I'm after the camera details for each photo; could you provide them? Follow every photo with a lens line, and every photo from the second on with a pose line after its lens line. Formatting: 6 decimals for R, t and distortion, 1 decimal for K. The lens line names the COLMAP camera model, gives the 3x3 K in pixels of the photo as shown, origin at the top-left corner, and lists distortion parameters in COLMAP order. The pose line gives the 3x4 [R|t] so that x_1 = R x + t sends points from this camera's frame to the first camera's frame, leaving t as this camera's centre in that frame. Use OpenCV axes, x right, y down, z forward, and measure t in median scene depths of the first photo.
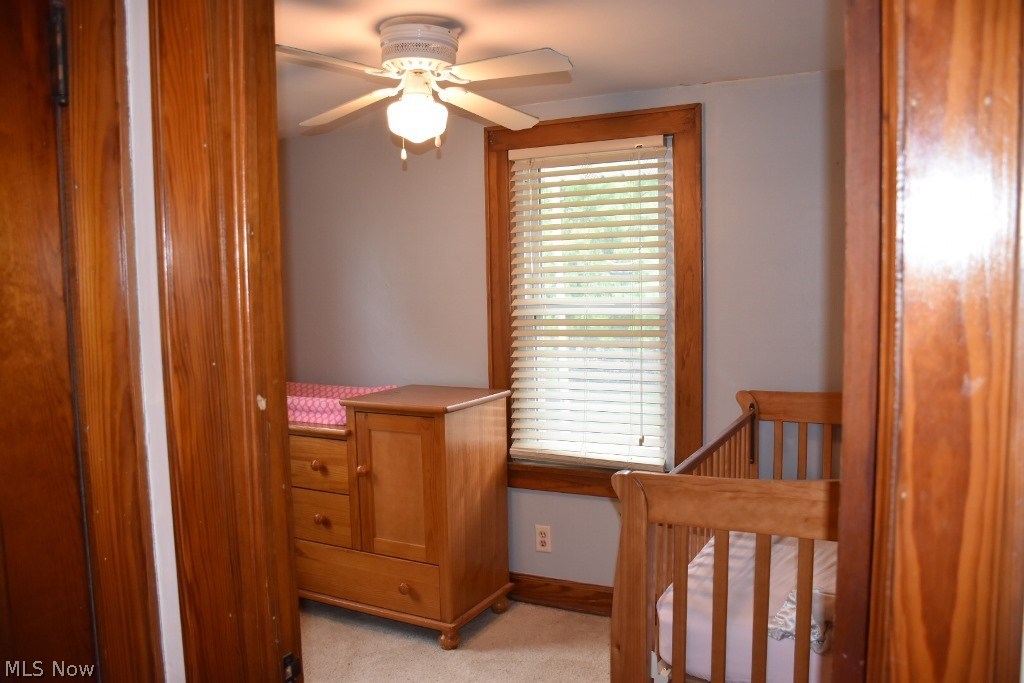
lens RADIAL K [[799.6, 0, 510.8], [0, 799.6, 347.9], [0, 0, 1]] dist [-0.138610, 0.087563]
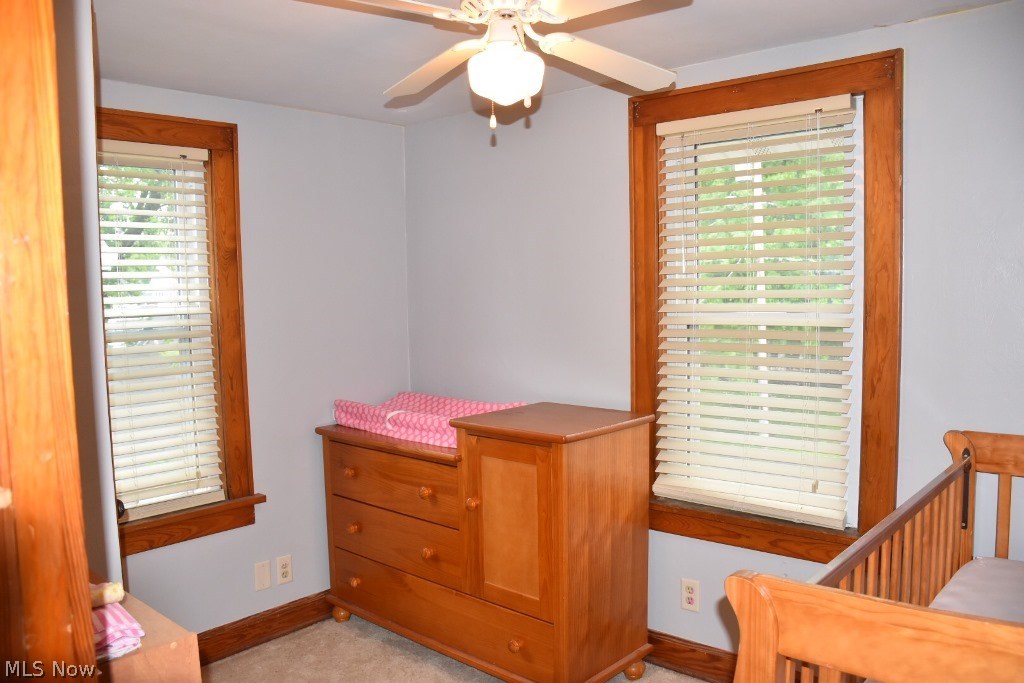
lens RADIAL K [[799.6, 0, 512.0], [0, 799.6, 354.5], [0, 0, 1]] dist [-0.138610, 0.087563]
pose [[0.969157, 0.022316, -0.245433, 0.064207], [-0.020226, 0.999735, 0.011034, -0.016916], [0.245614, -0.005730, 0.969351, 0.187719]]
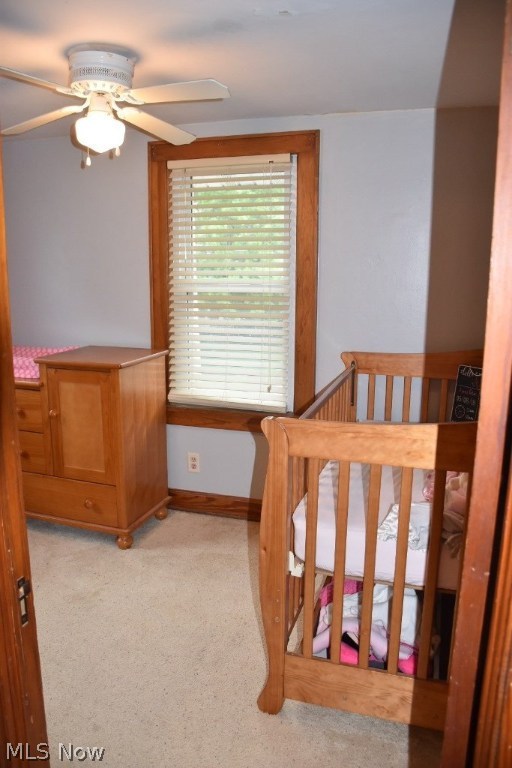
lens RADIAL K [[599.7, 0, 242.8], [0, 599.7, 375.9], [0, 0, 1]] dist [-0.138610, 0.087563]
pose [[0.989163, -0.006379, 0.146683, -0.026495], [-0.008929, 0.994593, 0.103464, -0.007530], [-0.146550, -0.103653, 0.983758, 0.029072]]
